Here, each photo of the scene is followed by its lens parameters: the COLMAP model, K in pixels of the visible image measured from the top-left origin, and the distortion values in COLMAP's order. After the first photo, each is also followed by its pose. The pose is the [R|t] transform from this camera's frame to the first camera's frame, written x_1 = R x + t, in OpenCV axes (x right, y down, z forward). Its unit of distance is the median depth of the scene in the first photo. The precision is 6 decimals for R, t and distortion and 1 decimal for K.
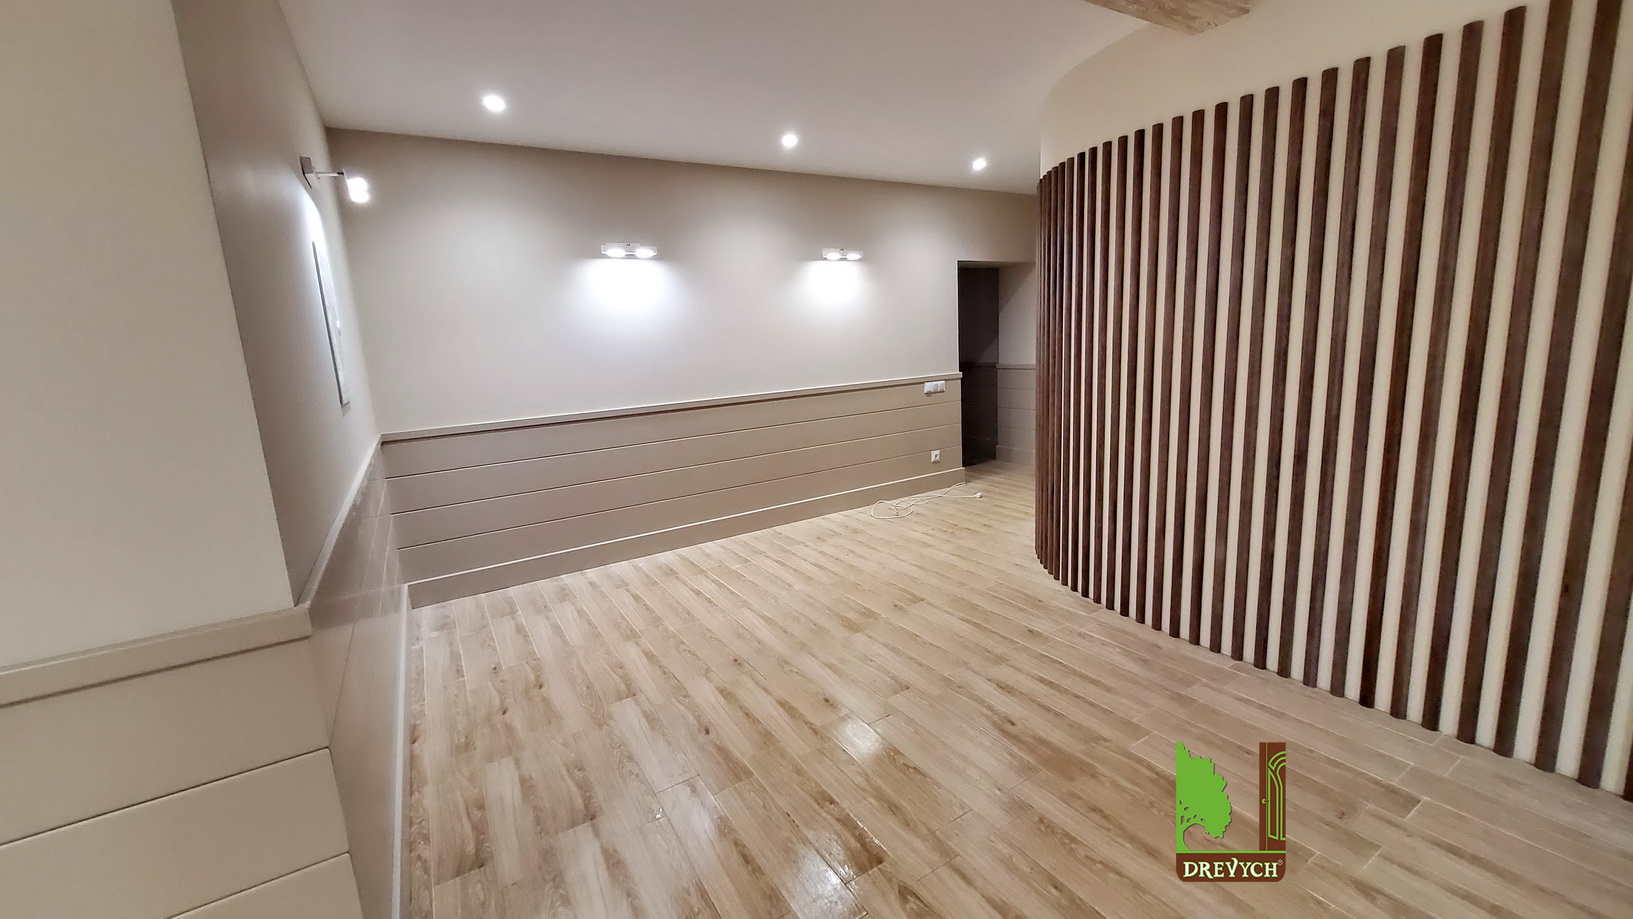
lens RADIAL K [[642.3, 0, 798.3], [0, 642.3, 448.4], [0, 0, 1]] dist [0.005224, -0.000214]
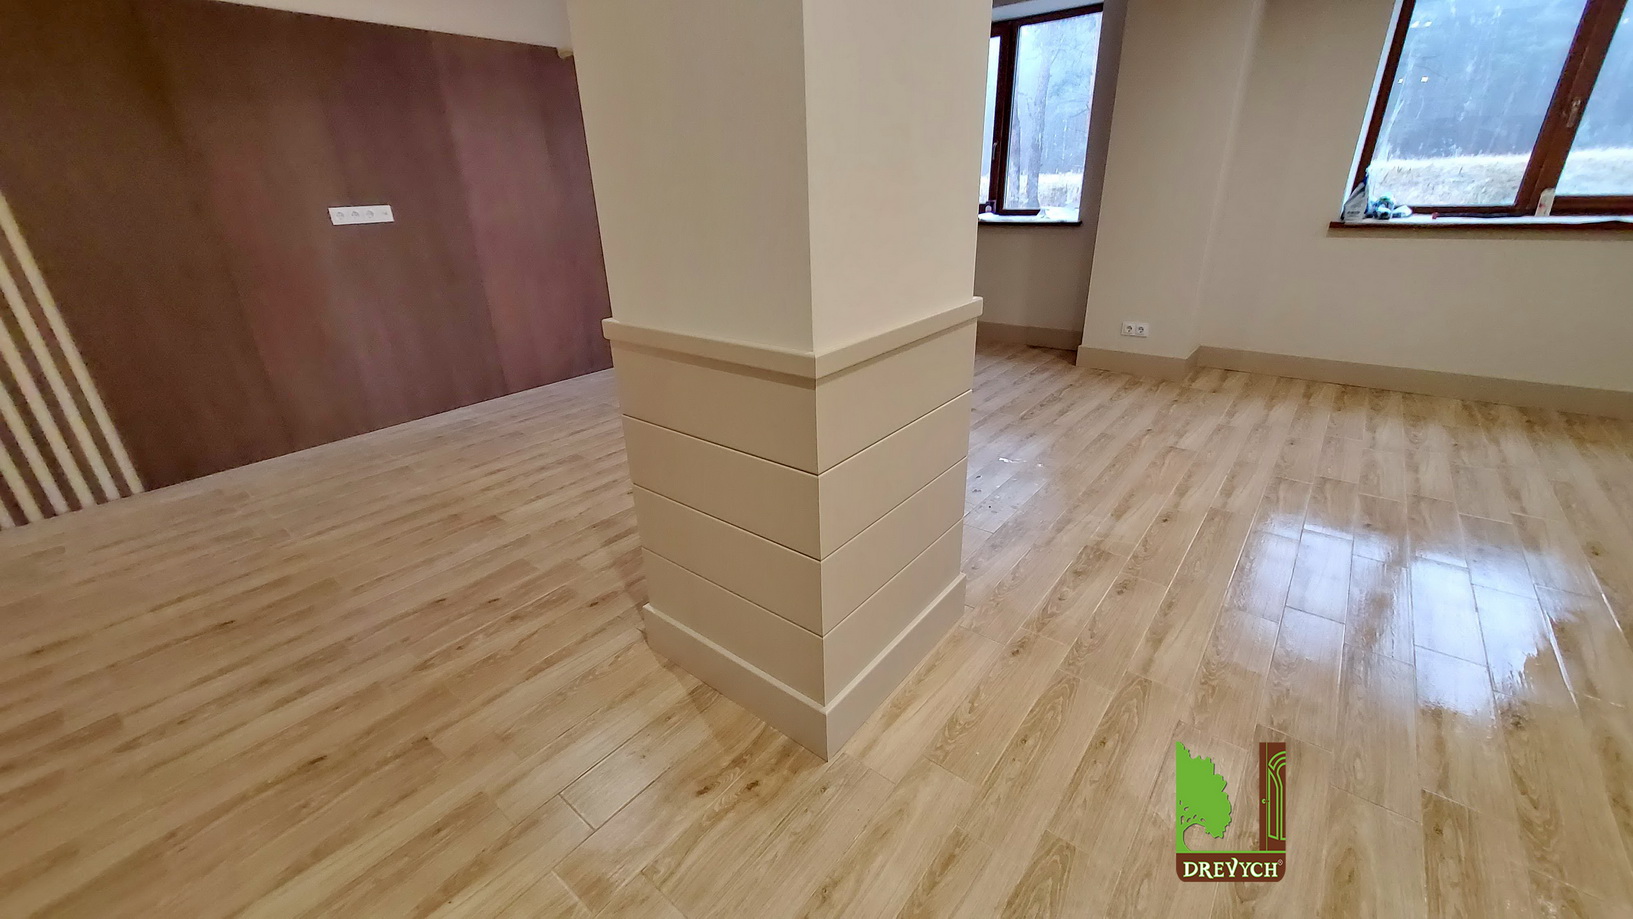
lens RADIAL K [[642.3, 0, 798.3], [0, 642.3, 448.4], [0, 0, 1]] dist [0.005224, -0.000214]
pose [[-0.326450, -0.295884, 0.897710, -0.605632], [0.213620, 0.902074, 0.375005, 0.110629], [-0.920759, 0.314189, -0.231276, -0.192388]]
